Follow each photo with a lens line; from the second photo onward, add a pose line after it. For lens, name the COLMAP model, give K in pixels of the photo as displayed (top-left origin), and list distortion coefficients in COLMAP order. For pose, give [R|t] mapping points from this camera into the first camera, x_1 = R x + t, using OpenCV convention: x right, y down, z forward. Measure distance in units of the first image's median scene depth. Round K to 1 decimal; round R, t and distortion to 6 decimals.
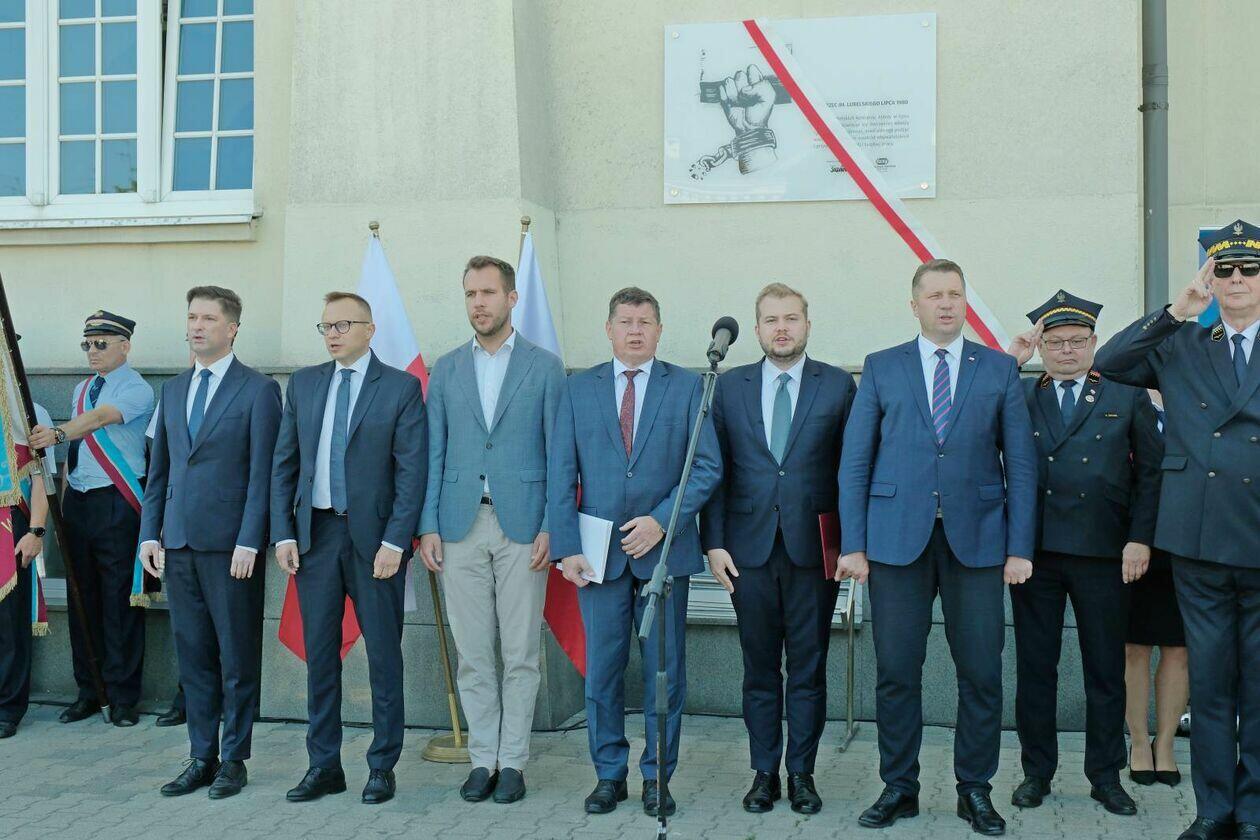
lens RADIAL K [[1908.5, 0, 589.8], [0, 1908.5, 420.2], [0, 0, 1]] dist [0.029361, 0.000000]
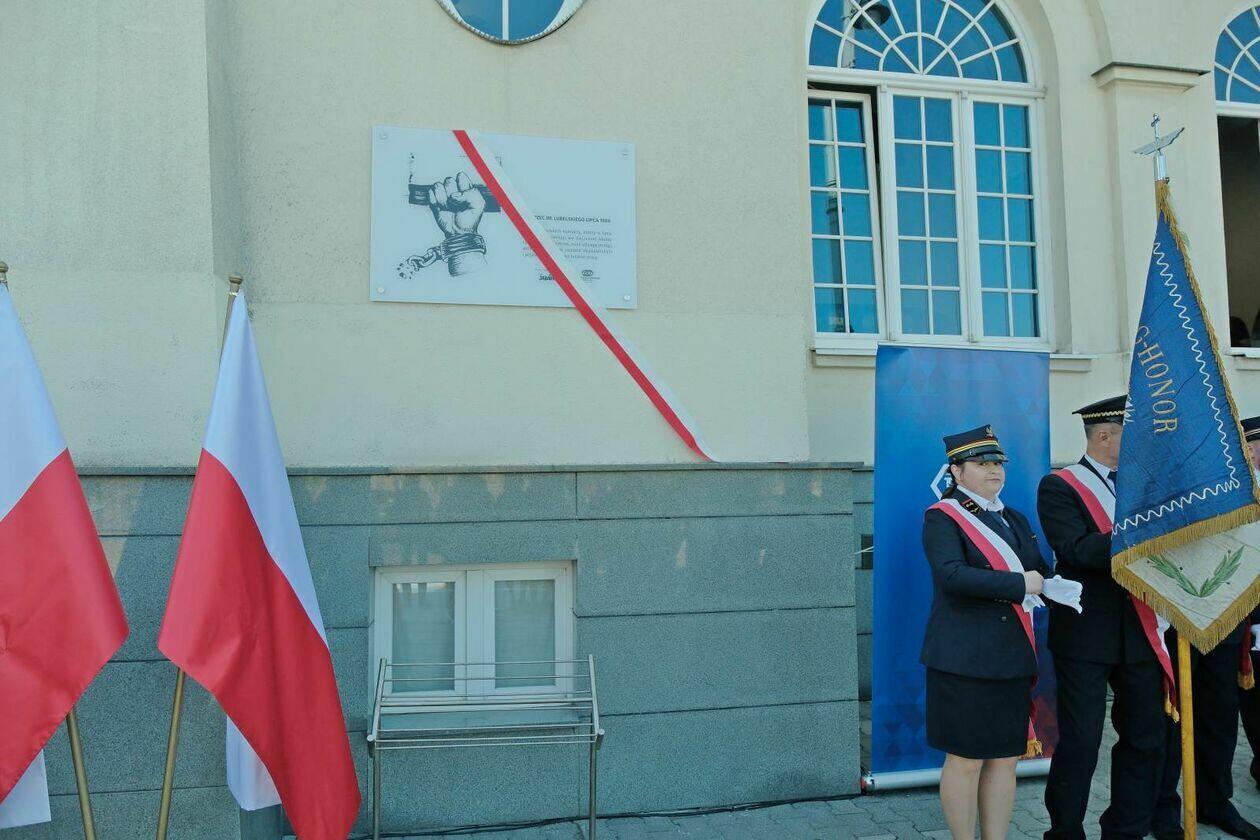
lens RADIAL K [[865.8, 0, 631.9], [0, 865.8, 421.8], [0, 0, 1]] dist [-0.021291, 0.015887]
pose [[0.891837, 0.018598, 0.451975, -0.042317], [0.014898, 0.997405, -0.070437, -0.017657], [-0.452112, 0.069551, 0.889245, 0.562481]]
